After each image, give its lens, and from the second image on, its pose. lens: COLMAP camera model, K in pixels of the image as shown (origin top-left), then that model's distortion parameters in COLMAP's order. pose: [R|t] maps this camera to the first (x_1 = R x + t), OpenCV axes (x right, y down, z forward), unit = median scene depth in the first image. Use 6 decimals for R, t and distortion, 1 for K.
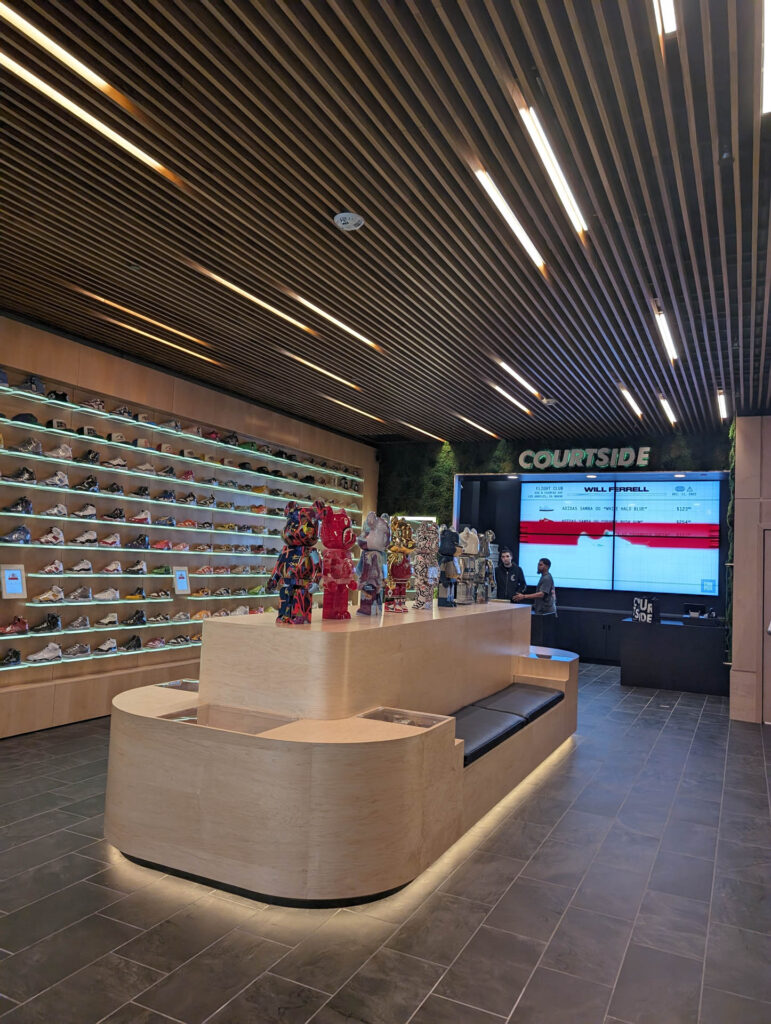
lens RADIAL K [[726.8, 0, 388.3], [0, 726.8, 509.6], [0, 0, 1]] dist [0.002525, -0.001071]
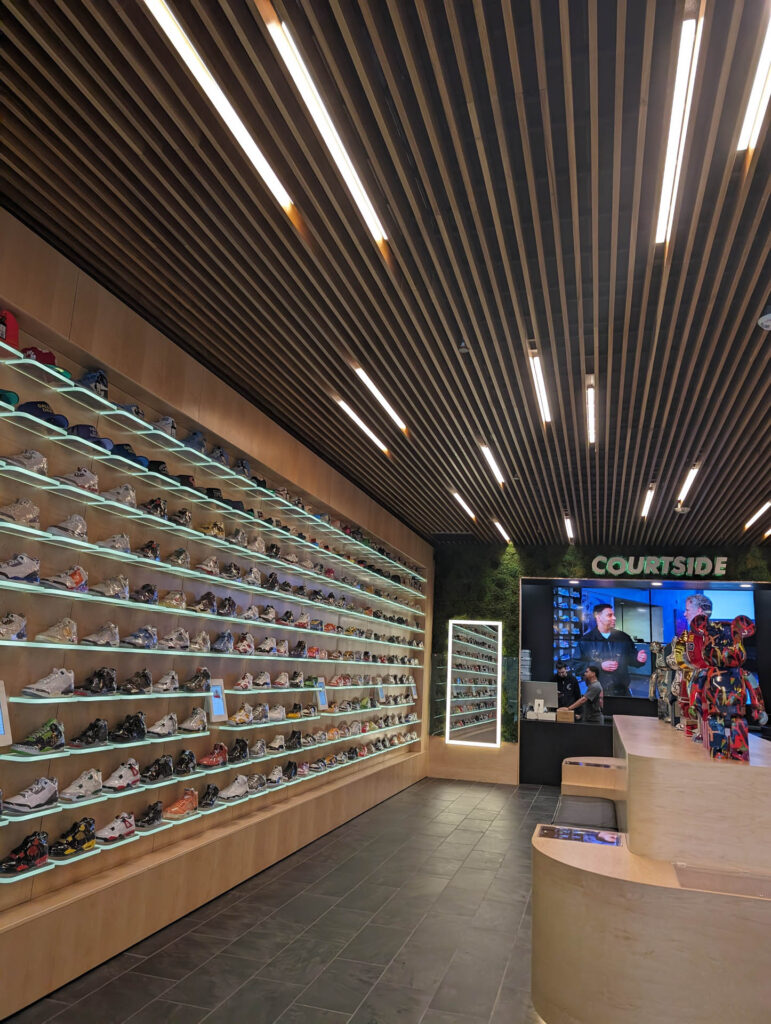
lens RADIAL K [[726.8, 0, 388.3], [0, 726.8, 509.6], [0, 0, 1]] dist [0.002525, -0.001071]
pose [[0.983705, 0.045153, 0.174030, -0.289553], [-0.022273, 0.991100, -0.131243, -0.007510], [-0.178407, 0.125228, 0.975955, 0.077431]]
